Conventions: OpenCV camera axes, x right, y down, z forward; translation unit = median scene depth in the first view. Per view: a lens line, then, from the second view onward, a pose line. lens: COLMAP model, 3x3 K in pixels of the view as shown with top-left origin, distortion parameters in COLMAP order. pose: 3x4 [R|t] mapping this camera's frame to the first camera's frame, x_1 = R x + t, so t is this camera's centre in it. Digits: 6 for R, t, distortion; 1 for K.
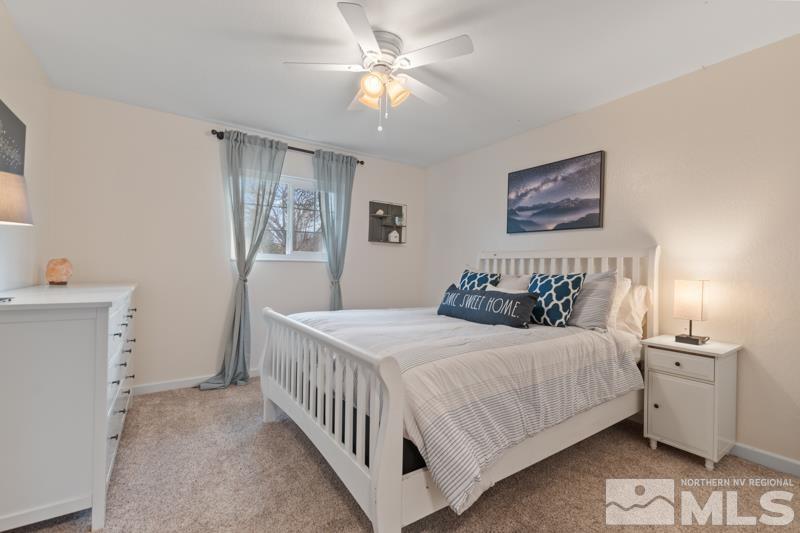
lens RADIAL K [[347.2, 0, 400.0], [0, 347.2, 266.5], [0, 0, 1]] dist [-0.000432, -0.000369]
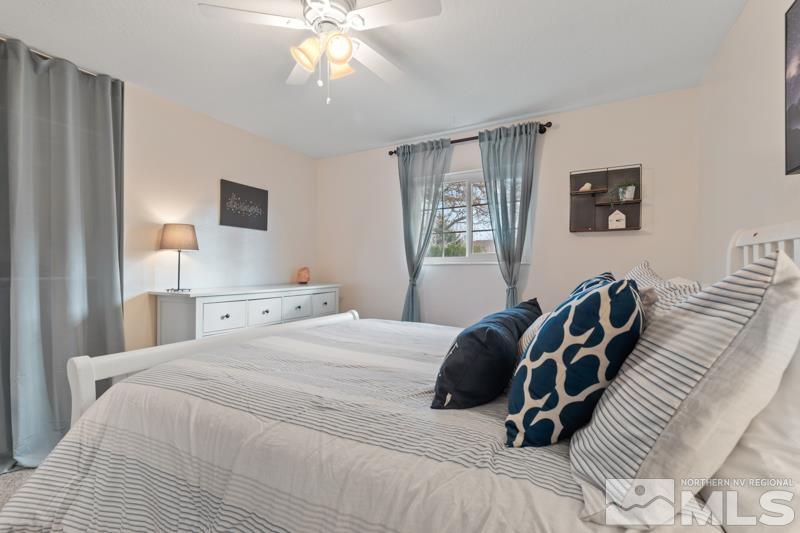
lens RADIAL K [[347.2, 0, 400.0], [0, 347.2, 266.5], [0, 0, 1]] dist [-0.000432, -0.000369]
pose [[0.466167, -0.024170, -0.884367, 0.429869], [0.009572, 0.999706, -0.022276, 0.008523], [0.884645, 0.001919, 0.466261, 0.450031]]
